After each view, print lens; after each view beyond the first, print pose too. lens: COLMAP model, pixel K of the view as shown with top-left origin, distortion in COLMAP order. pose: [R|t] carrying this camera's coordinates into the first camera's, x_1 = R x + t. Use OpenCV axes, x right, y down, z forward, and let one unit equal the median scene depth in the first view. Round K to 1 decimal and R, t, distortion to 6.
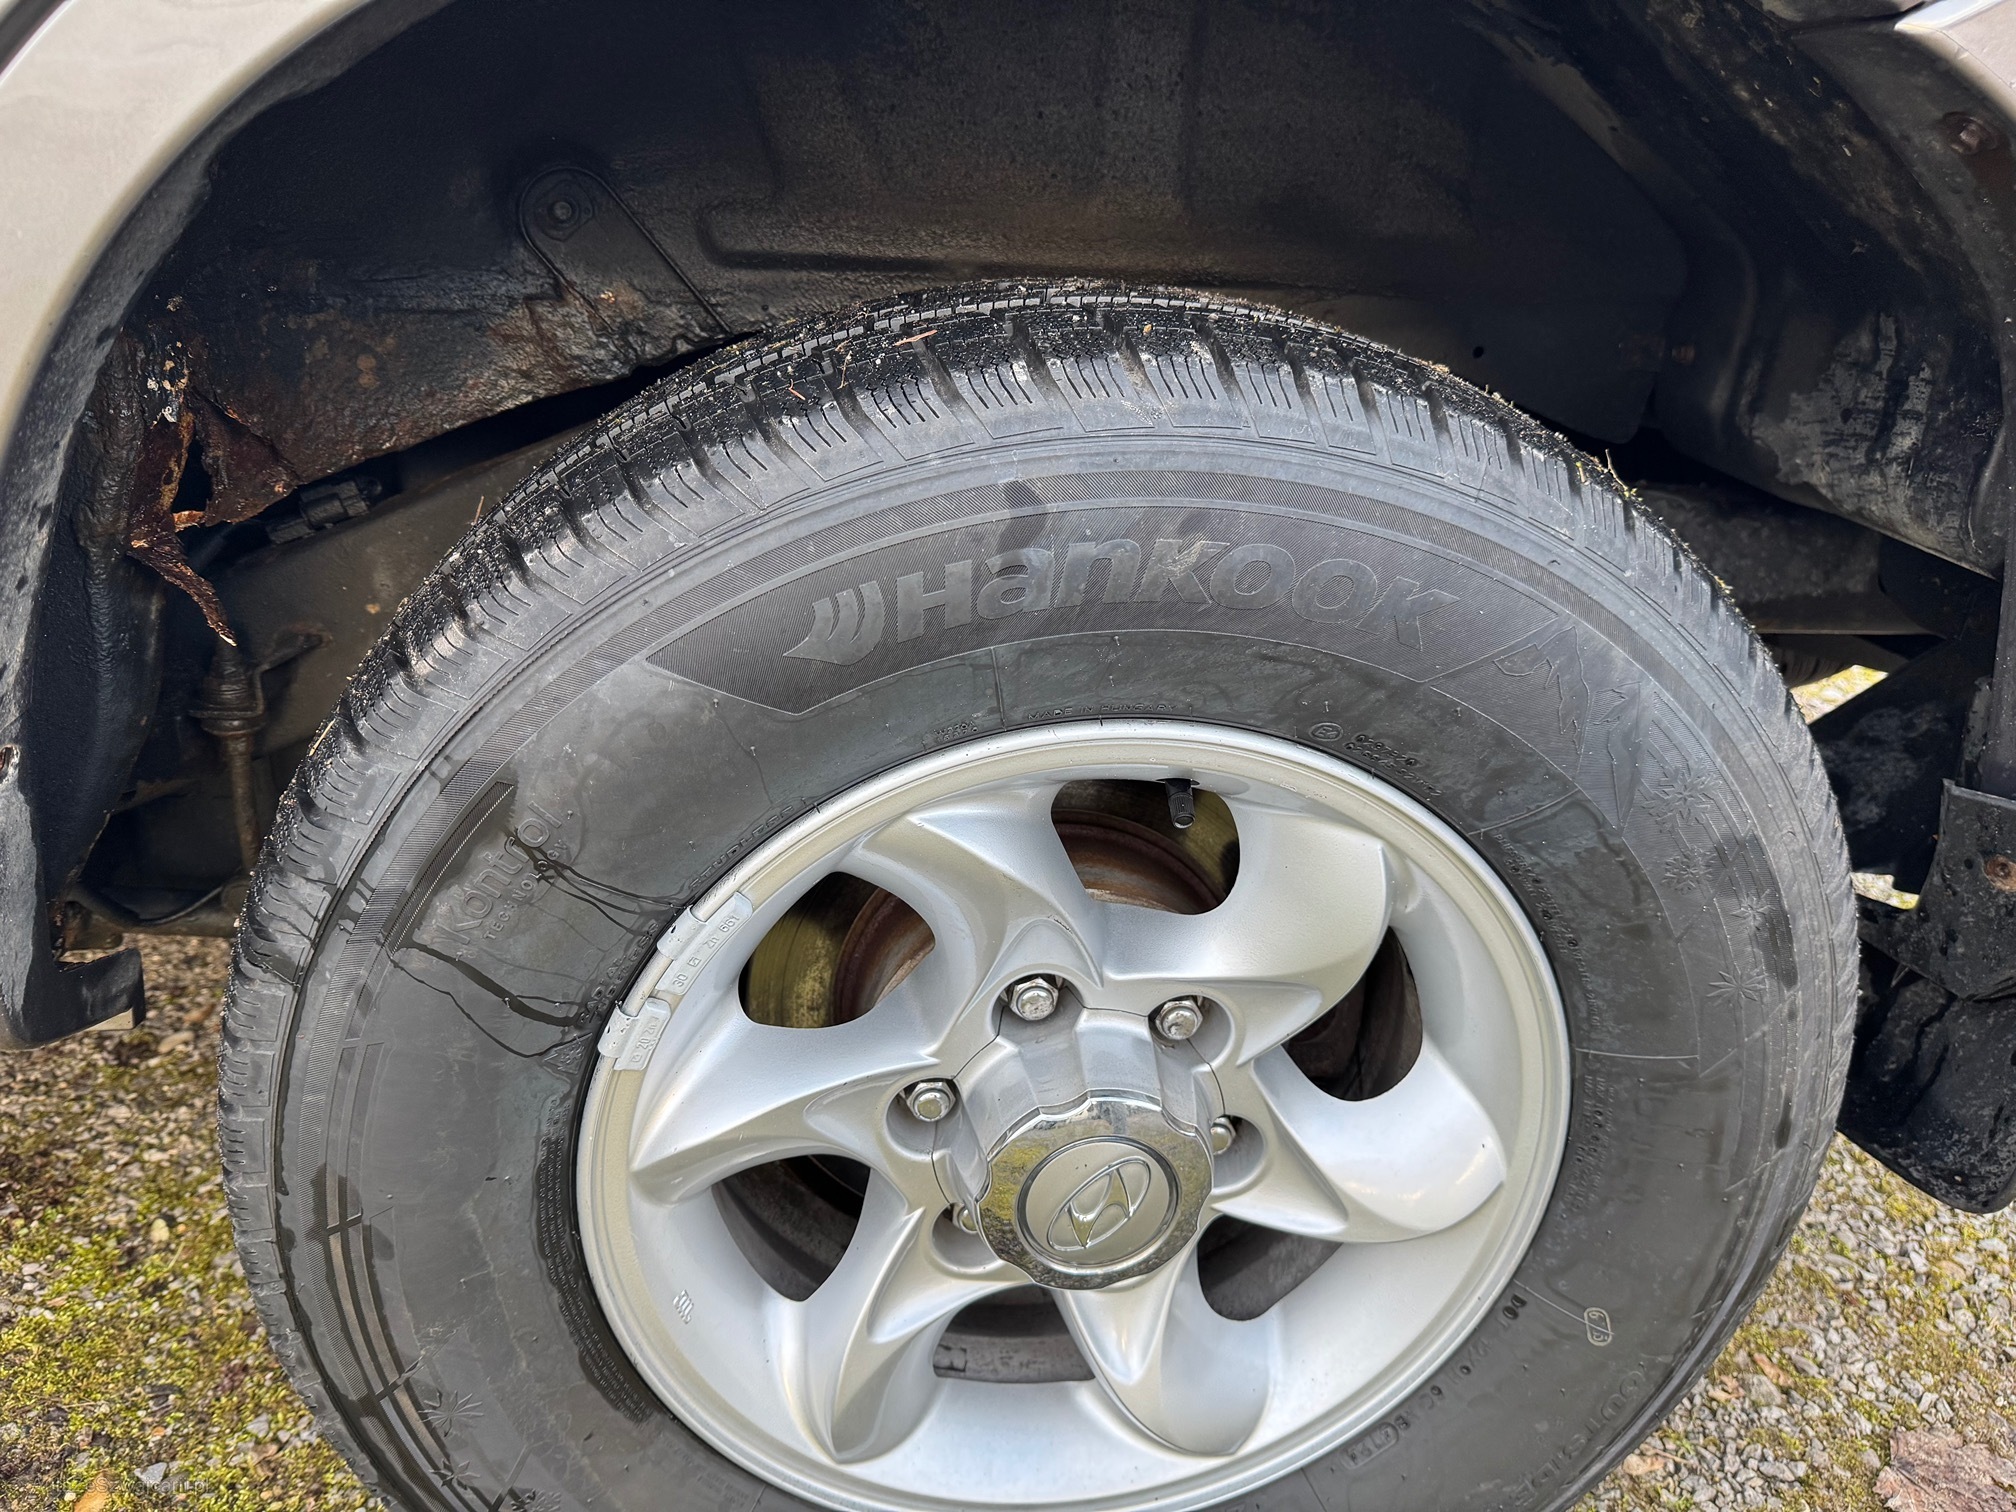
lens RADIAL K [[1477.6, 0, 1013.4], [0, 1477.6, 765.9], [0, 0, 1]] dist [-0.004361, -0.029721]
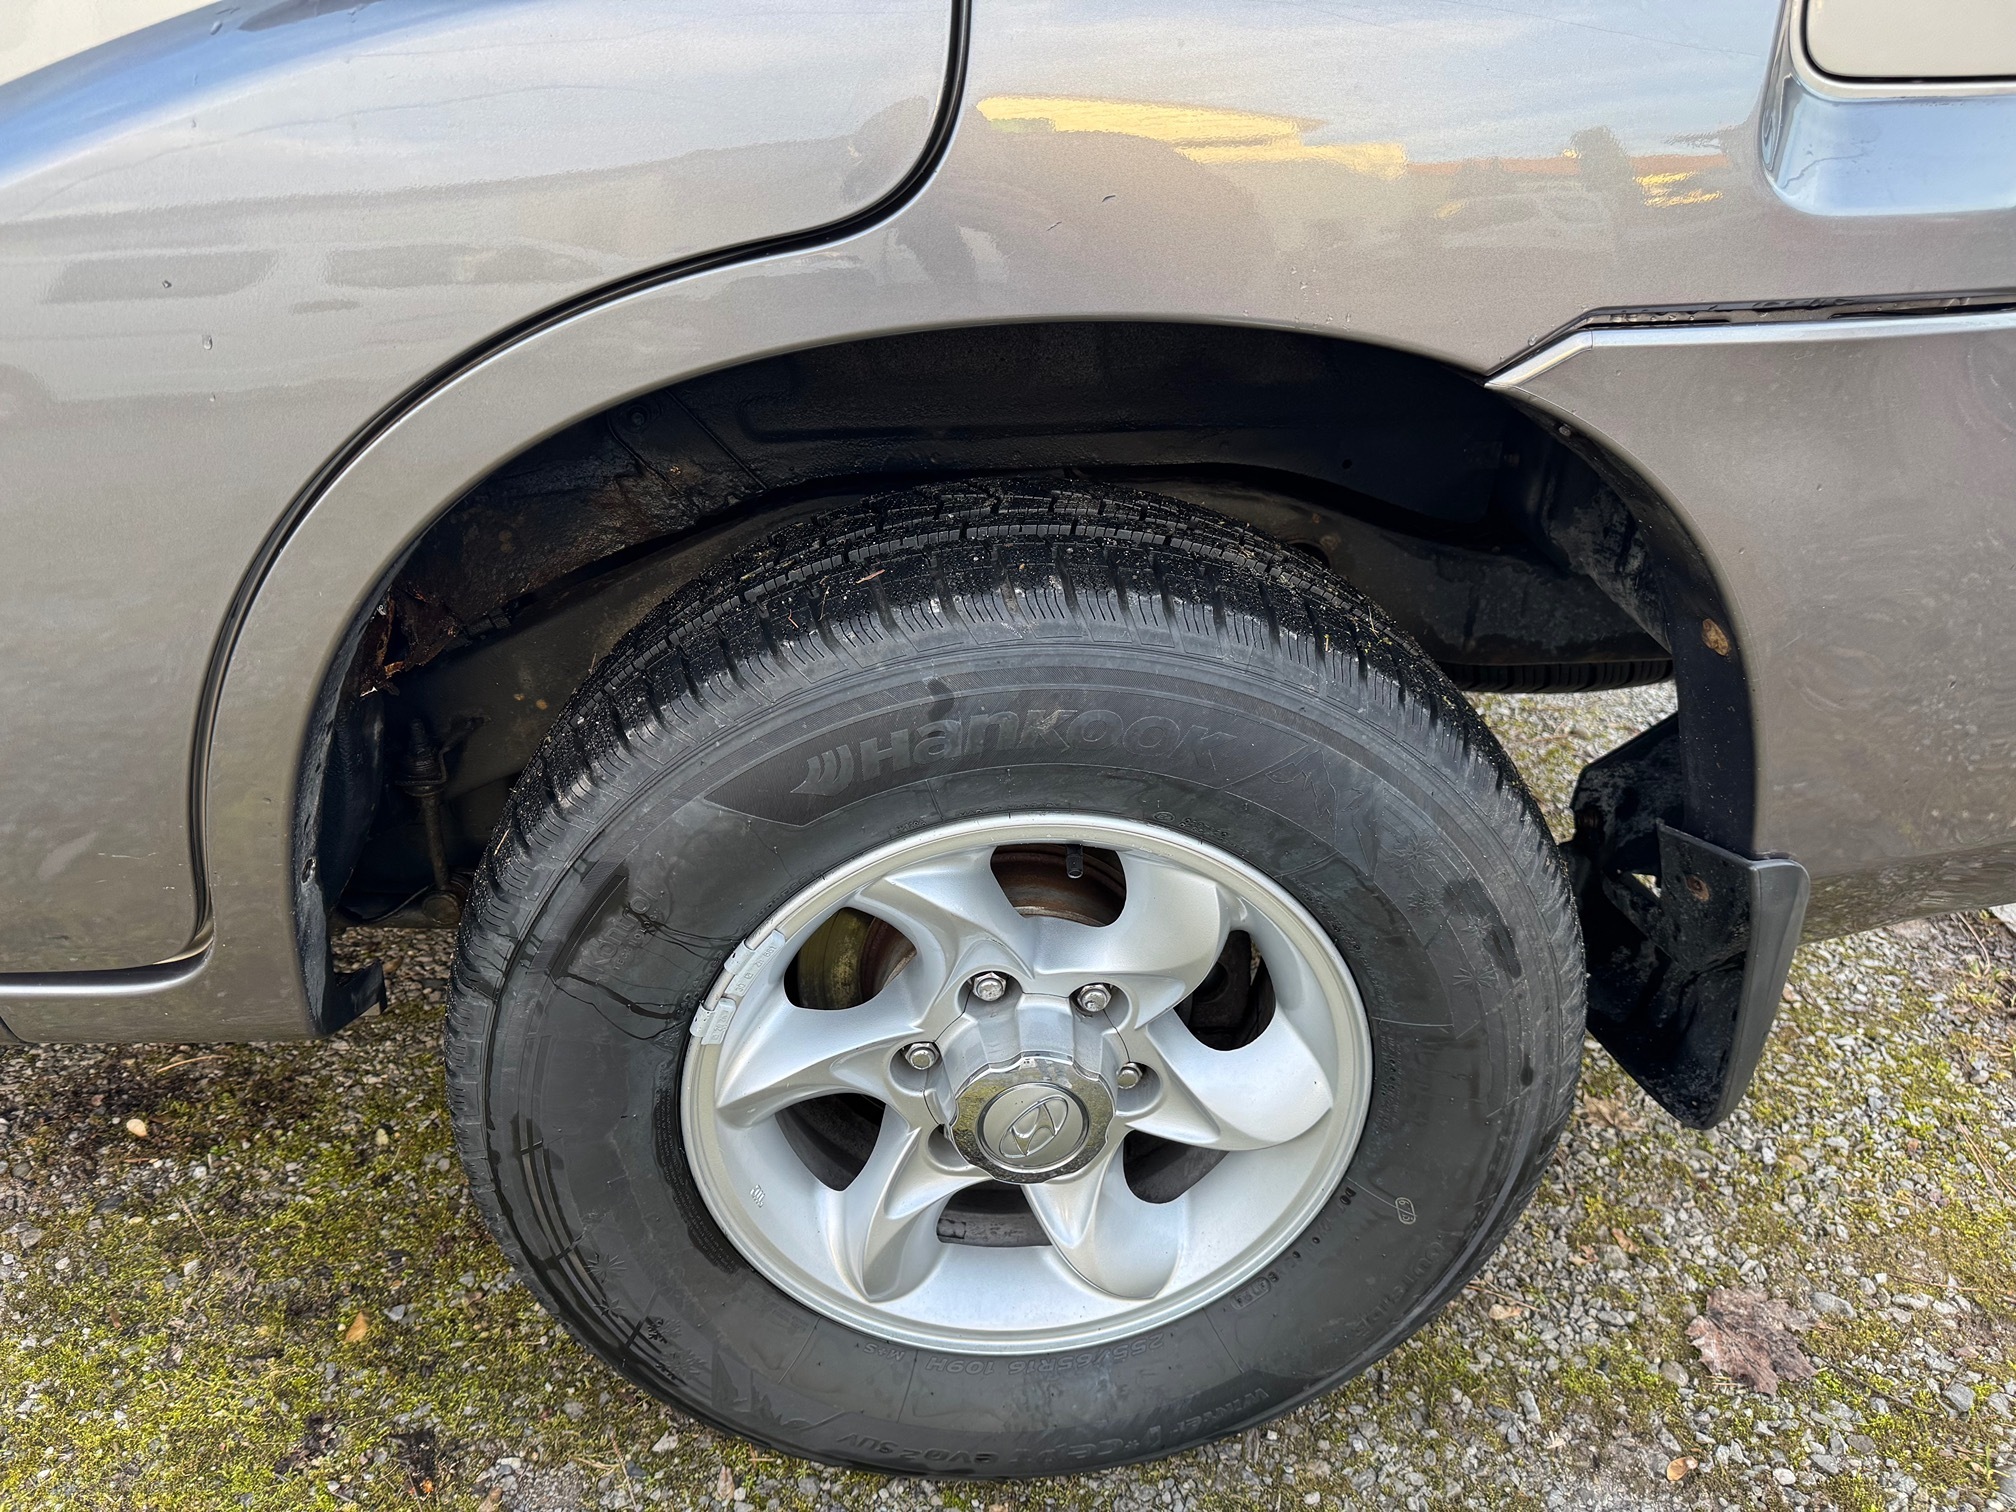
lens RADIAL K [[1477.6, 0, 1000.9], [0, 1477.6, 768.0], [0, 0, 1]] dist [-0.004361, -0.029721]
pose [[0.996461, -0.023787, -0.080622, 0.146318], [0.030240, 0.996352, 0.079795, -0.167034], [0.078430, -0.081951, 0.993546, -0.402670]]
